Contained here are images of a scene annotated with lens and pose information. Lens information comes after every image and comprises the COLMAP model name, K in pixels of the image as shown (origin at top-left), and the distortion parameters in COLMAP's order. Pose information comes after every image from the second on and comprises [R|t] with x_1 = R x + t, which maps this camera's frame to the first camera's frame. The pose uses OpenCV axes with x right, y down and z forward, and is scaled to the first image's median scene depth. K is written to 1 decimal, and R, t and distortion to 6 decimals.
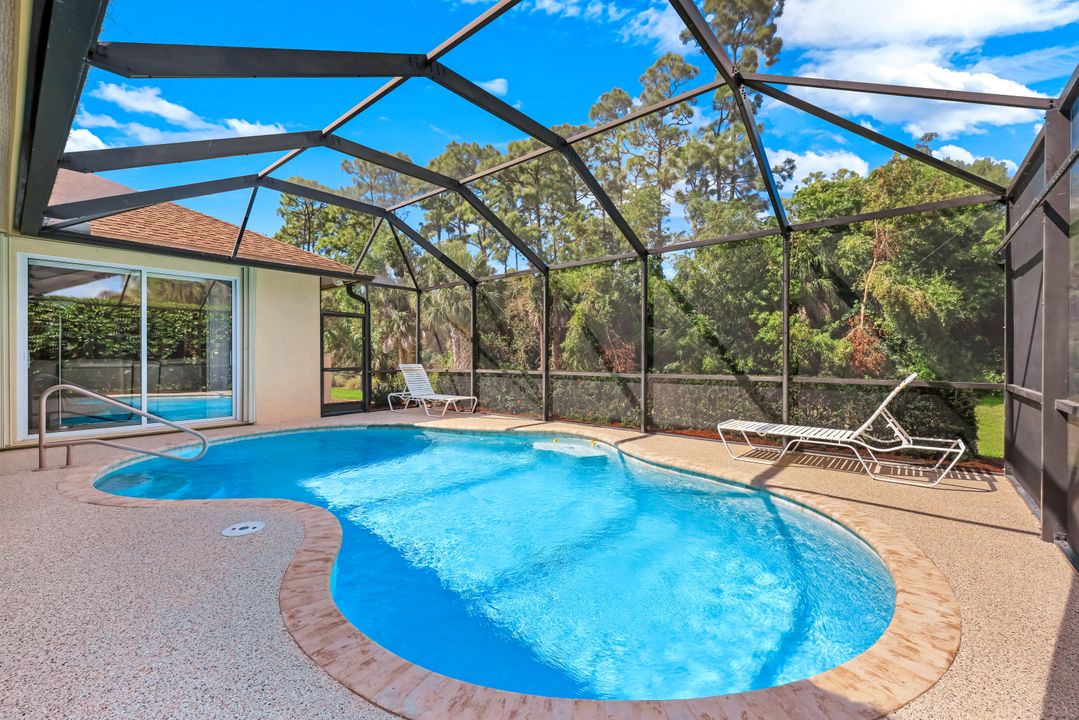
lens RADIAL K [[445.9, 0, 549.9], [0, 445.9, 356.0], [0, 0, 1]] dist [0.000227, 0.000080]
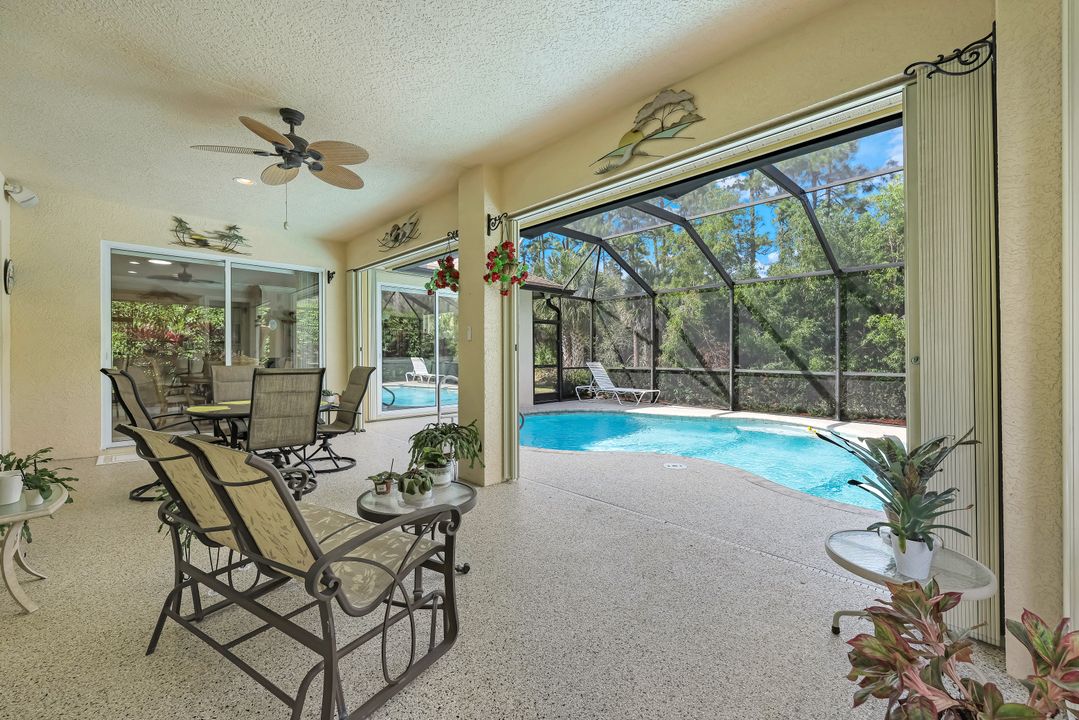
lens RADIAL K [[445.9, 0, 531.1], [0, 445.9, 354.4], [0, 0, 1]] dist [0.000227, 0.000080]
pose [[0.993025, 0.003937, -0.117841, -0.392497], [-0.003950, 0.999992, 0.000123, -0.003425], [0.117840, 0.000343, 0.993032, -0.248208]]
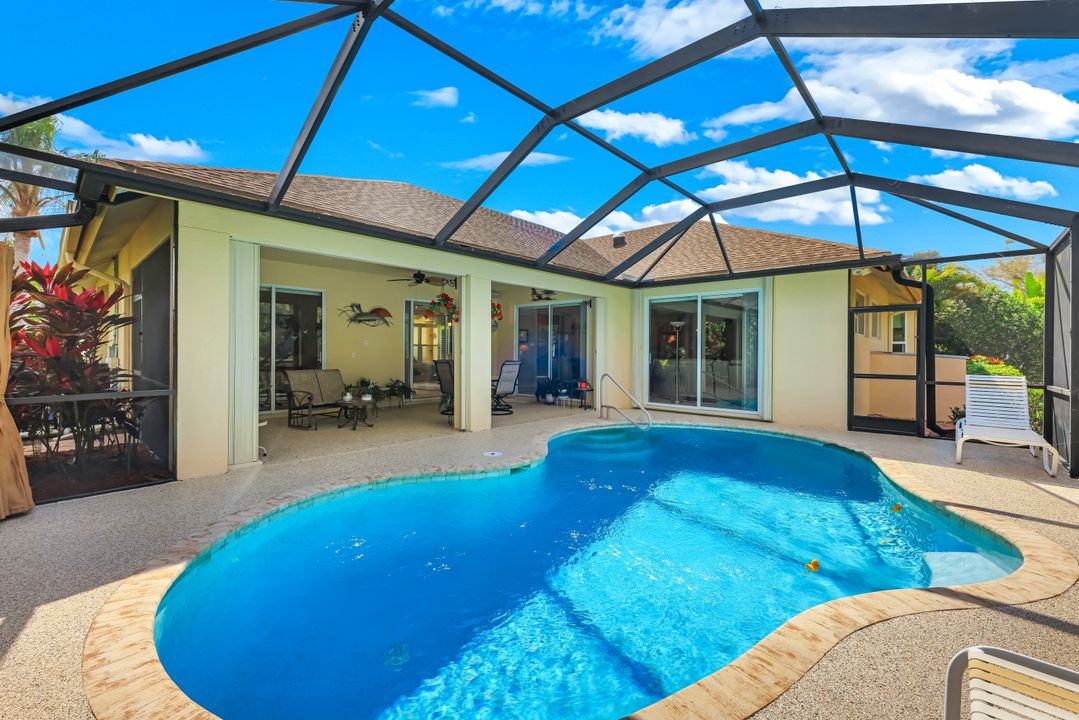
lens RADIAL K [[445.9, 0, 534.2], [0, 445.9, 350.7], [0, 0, 1]] dist [0.000227, 0.000080]
pose [[-0.055497, 0.006008, -0.998441, 0.411813], [-0.006952, 0.999955, 0.006403, -0.019759], [0.998435, 0.007296, -0.055453, 0.455994]]
